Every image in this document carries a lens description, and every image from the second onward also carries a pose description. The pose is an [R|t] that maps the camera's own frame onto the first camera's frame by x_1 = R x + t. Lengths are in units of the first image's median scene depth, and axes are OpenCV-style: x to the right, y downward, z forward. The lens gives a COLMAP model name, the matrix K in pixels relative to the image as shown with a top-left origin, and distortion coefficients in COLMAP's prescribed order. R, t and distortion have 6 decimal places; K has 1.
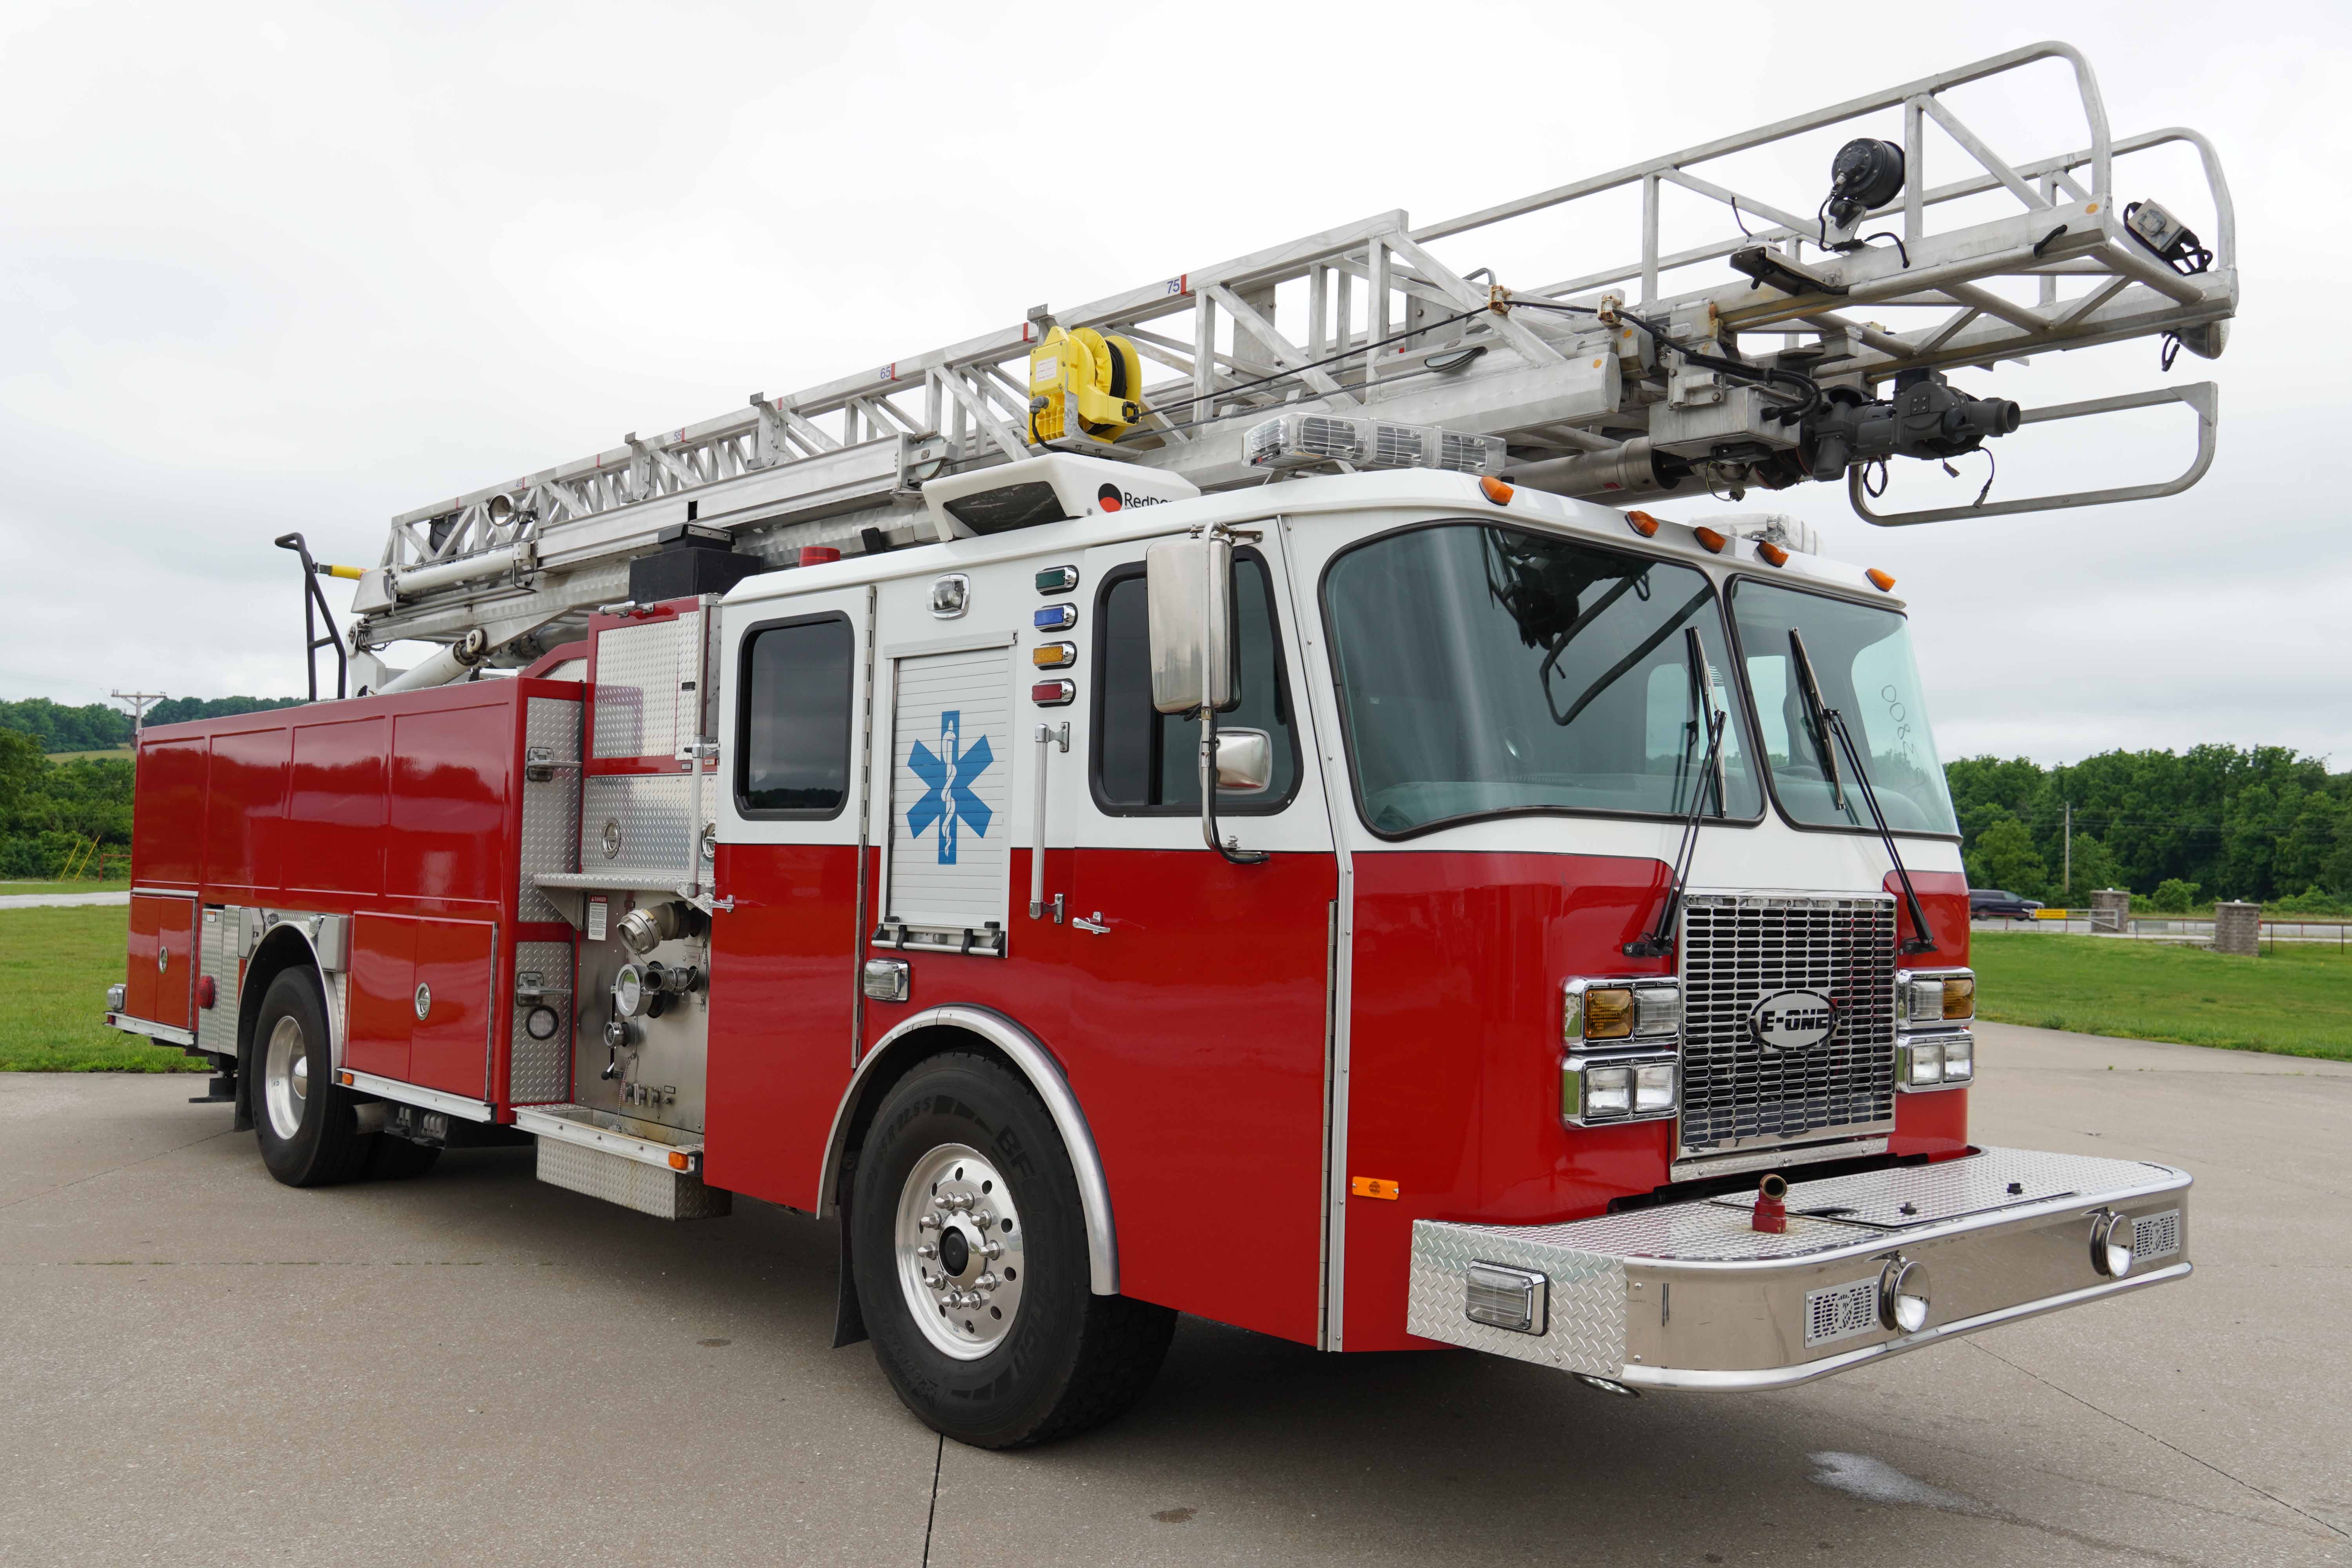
lens RADIAL K [[2001.1, 0, 1174.7], [0, 2001.1, 788.0], [0, 0, 1]] dist [-0.007448, 0.034588]
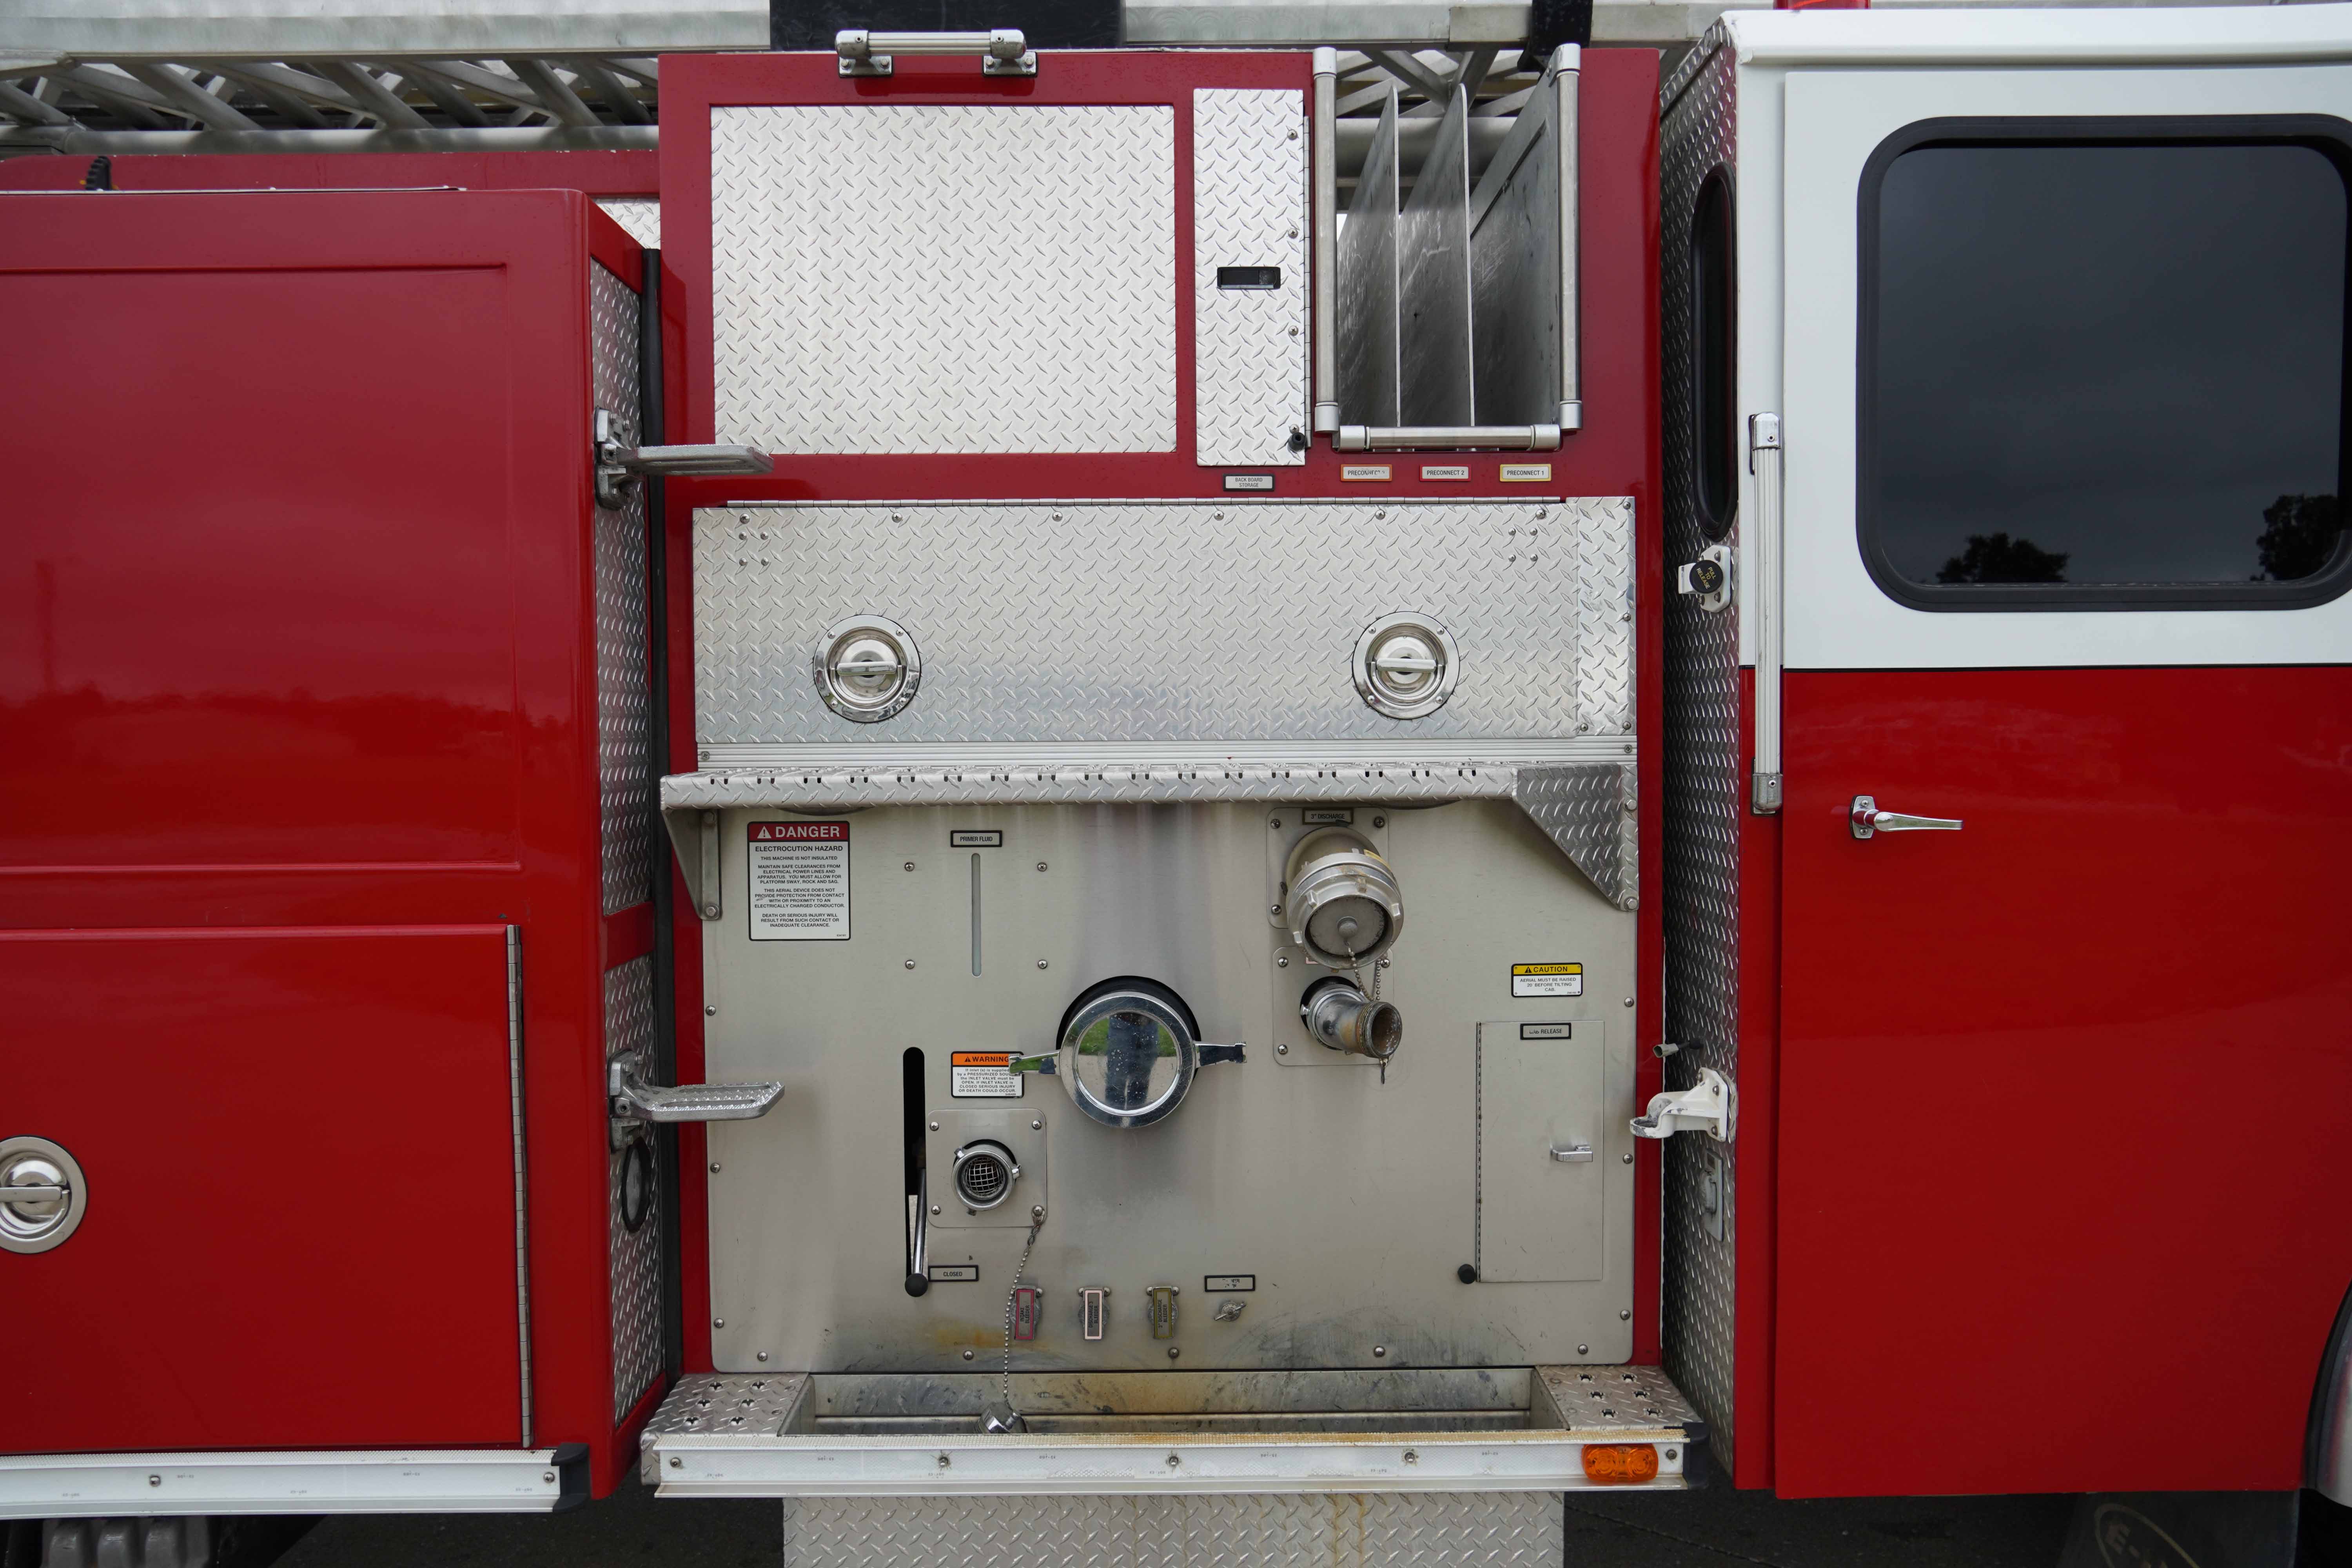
lens RADIAL K [[1908.6, 0, 1181.3], [0, 1908.6, 760.9], [0, 0, 1]] dist [-0.015824, 0.017924]
pose [[0.677620, -0.047332, 0.733888, -0.691133], [-0.003742, 0.997692, 0.067802, 0.024934], [-0.735403, -0.048690, 0.675879, 0.976363]]
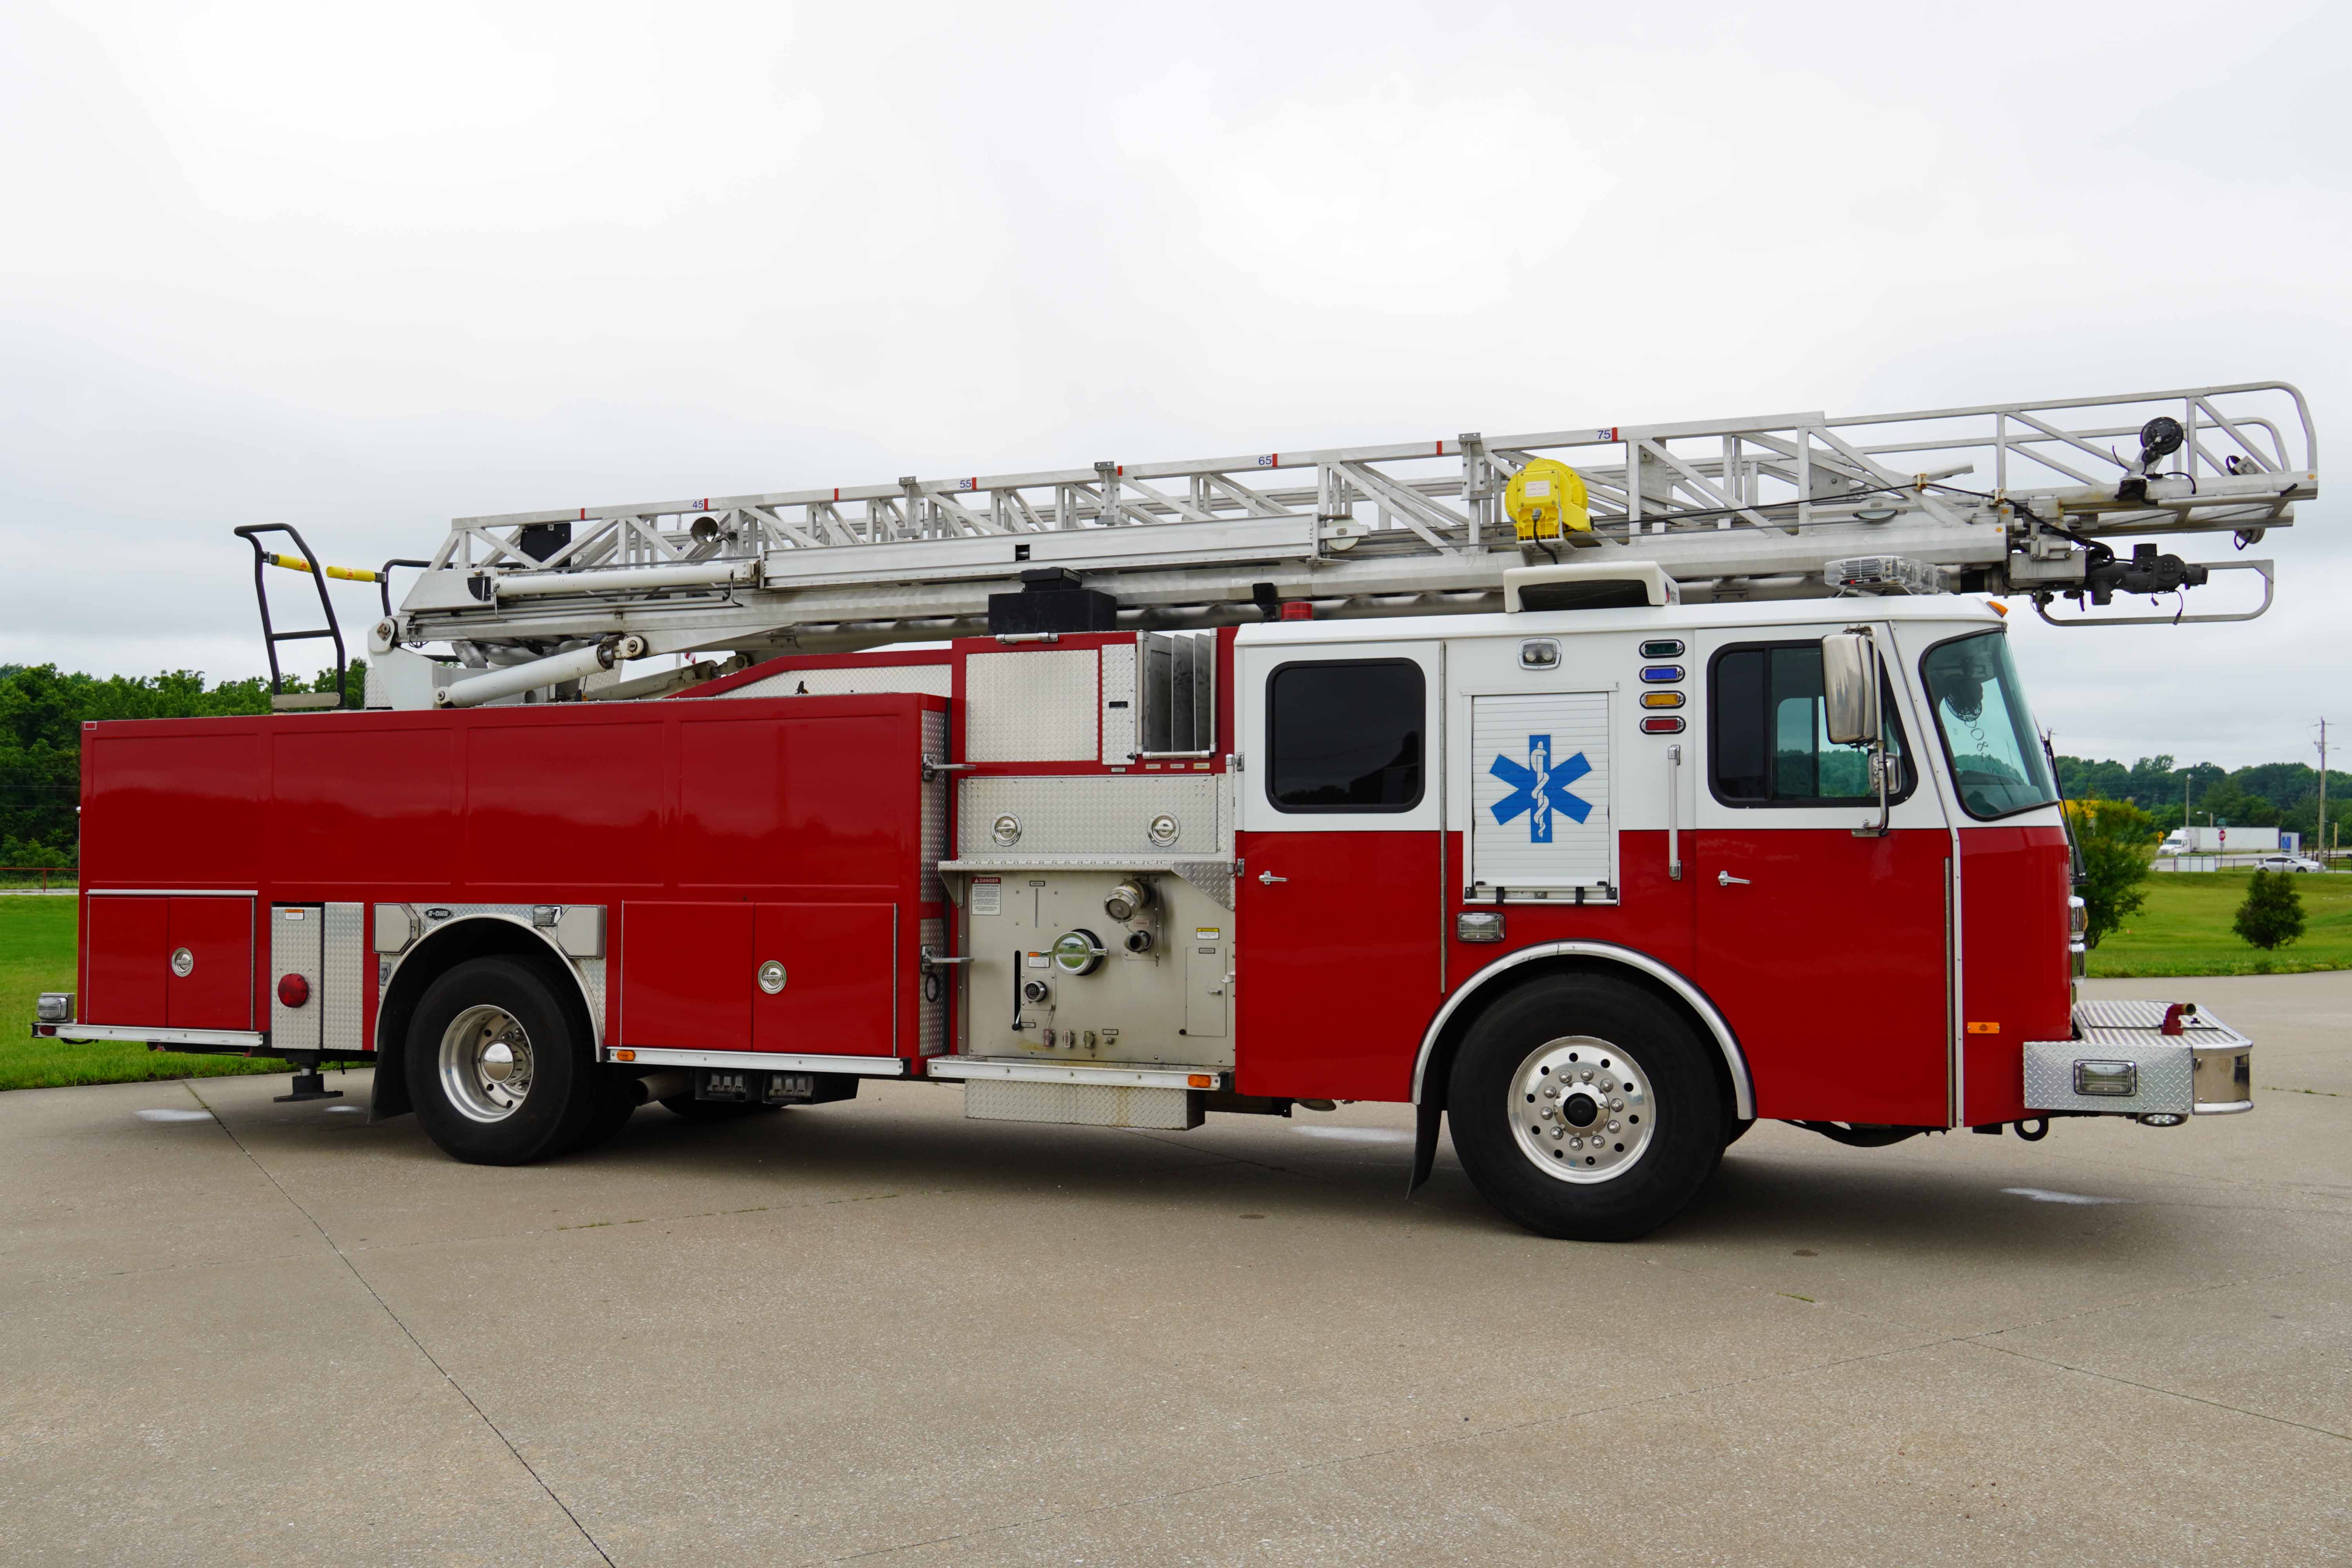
lens RADIAL K [[2001.1, 0, 1187.1], [0, 2001.1, 794.3], [0, 0, 1]] dist [-0.007448, 0.034588]
pose [[0.897182, -0.012272, 0.441490, -0.972594], [0.004124, 0.999803, 0.019412, -0.024899], [-0.441641, -0.015595, 0.897056, -0.162934]]
